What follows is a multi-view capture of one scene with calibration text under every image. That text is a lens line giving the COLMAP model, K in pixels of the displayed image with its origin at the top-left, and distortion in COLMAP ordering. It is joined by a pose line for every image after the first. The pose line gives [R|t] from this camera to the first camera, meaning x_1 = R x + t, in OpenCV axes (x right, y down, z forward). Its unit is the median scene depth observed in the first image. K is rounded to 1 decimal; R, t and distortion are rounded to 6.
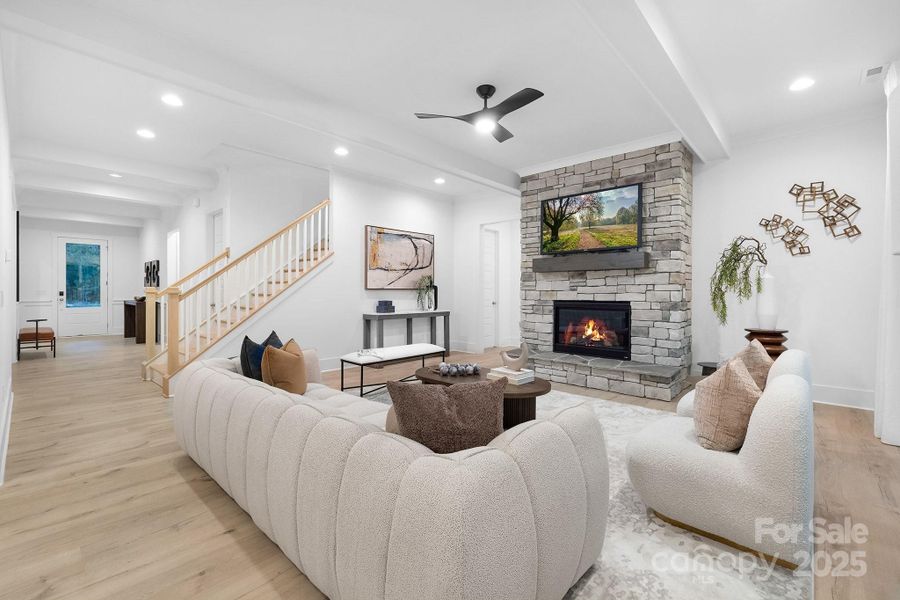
lens RADIAL K [[390.5, 0, 451.4], [0, 390.5, 294.9], [0, 0, 1]] dist [0.000338, 0.000152]
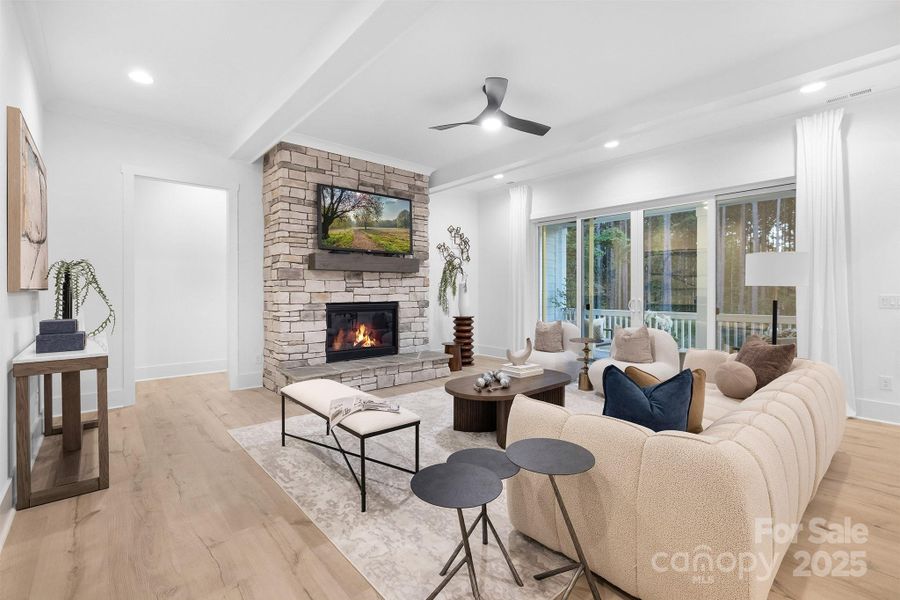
lens RADIAL K [[402.0, 0, 435.0], [0, 402.0, 295.1], [0, 0, 1]] dist [-0.010791, -0.000570]
pose [[0.121446, -0.012484, 0.992520, -0.641266], [0.010578, 0.999880, 0.011282, -0.012990], [-0.992542, 0.009129, 0.121563, 0.714626]]
